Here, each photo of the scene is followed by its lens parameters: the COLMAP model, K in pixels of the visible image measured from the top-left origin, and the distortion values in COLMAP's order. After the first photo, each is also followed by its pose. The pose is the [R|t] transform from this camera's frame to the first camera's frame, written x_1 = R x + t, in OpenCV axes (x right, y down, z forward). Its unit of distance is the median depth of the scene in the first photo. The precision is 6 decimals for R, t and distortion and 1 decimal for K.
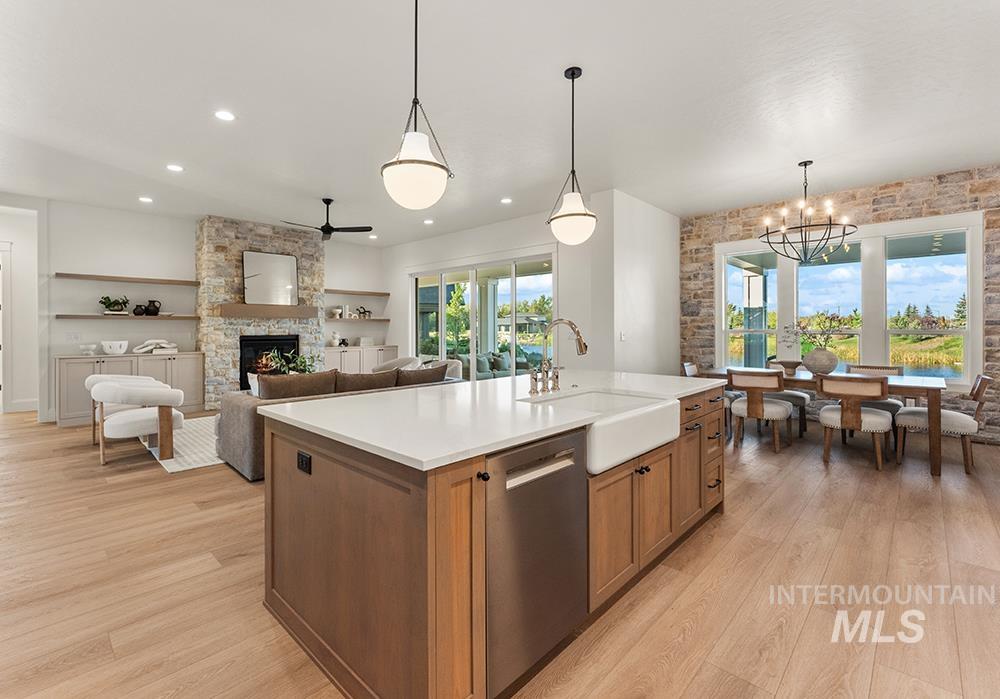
lens RADIAL K [[436.3, 0, 484.1], [0, 436.3, 330.6], [0, 0, 1]] dist [-0.001242, -0.000152]
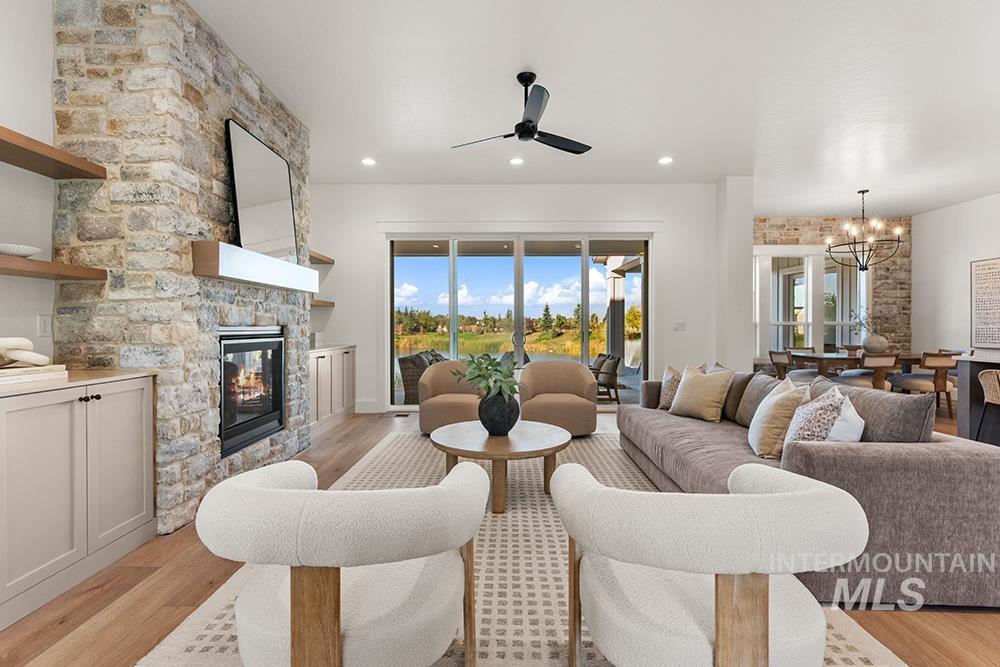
lens RADIAL K [[449.4, 0, 500.0], [0, 449.4, 333.5], [0, 0, 1]] dist [0.000581, 0.000183]
pose [[0.734639, -0.007719, 0.678414, -0.642910], [-0.000714, 0.999926, 0.012150, 0.012870], [-0.678457, -0.009410, 0.734580, 0.508921]]
